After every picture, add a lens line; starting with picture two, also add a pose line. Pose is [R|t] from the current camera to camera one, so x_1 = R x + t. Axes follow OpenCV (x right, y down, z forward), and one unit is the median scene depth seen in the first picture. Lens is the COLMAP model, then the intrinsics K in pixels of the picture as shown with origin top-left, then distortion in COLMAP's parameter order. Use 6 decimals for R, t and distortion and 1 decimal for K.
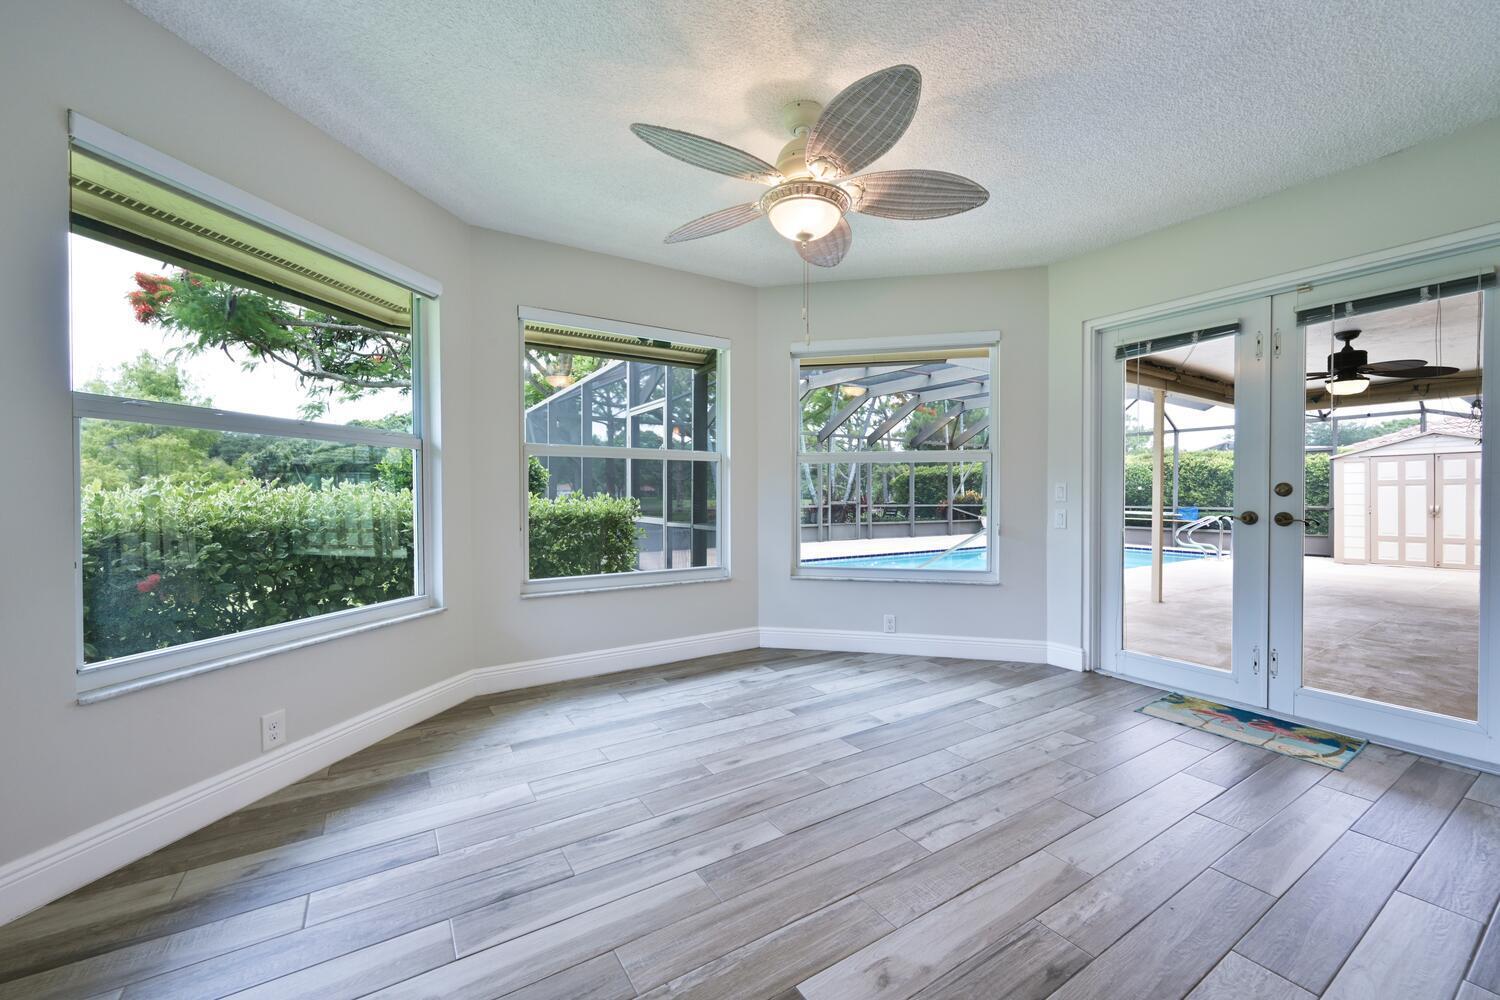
lens RADIAL K [[593.8, 0, 756.1], [0, 593.8, 493.6], [0, 0, 1]] dist [0.000354, 0.000062]
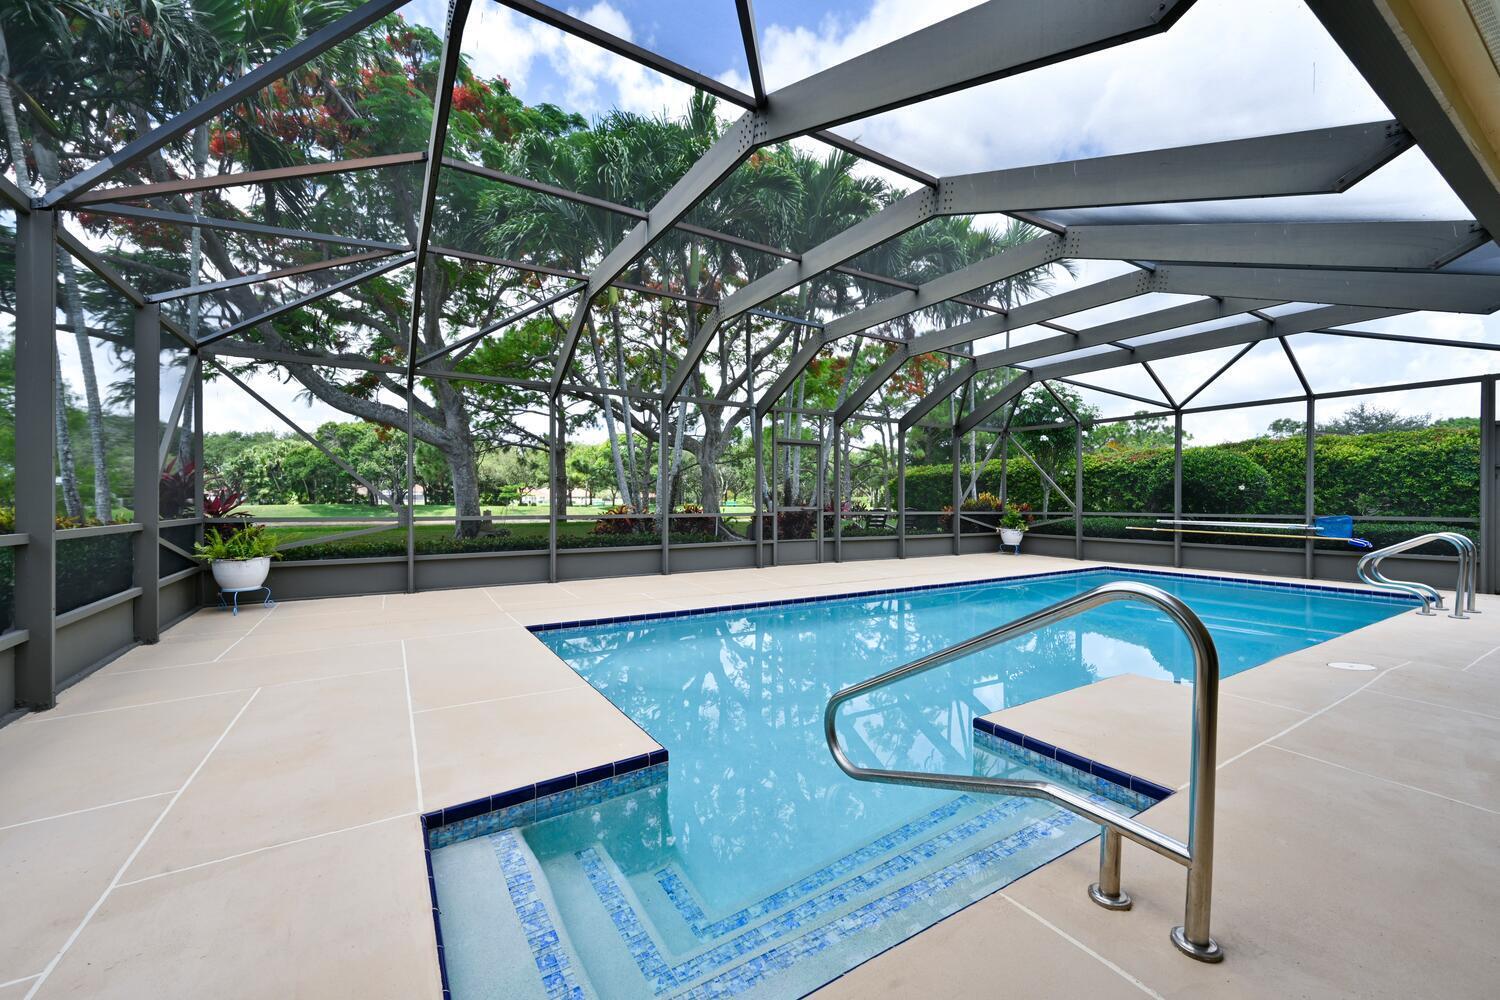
lens RADIAL K [[593.8, 0, 756.1], [0, 593.8, 493.6], [0, 0, 1]] dist [0.000354, 0.000062]
pose [[0.999855, 0.001051, -0.016981, 0.094699], [-0.001278, 0.999909, -0.013399, 0.006143], [0.016966, 0.013418, 0.999766, 0.273495]]
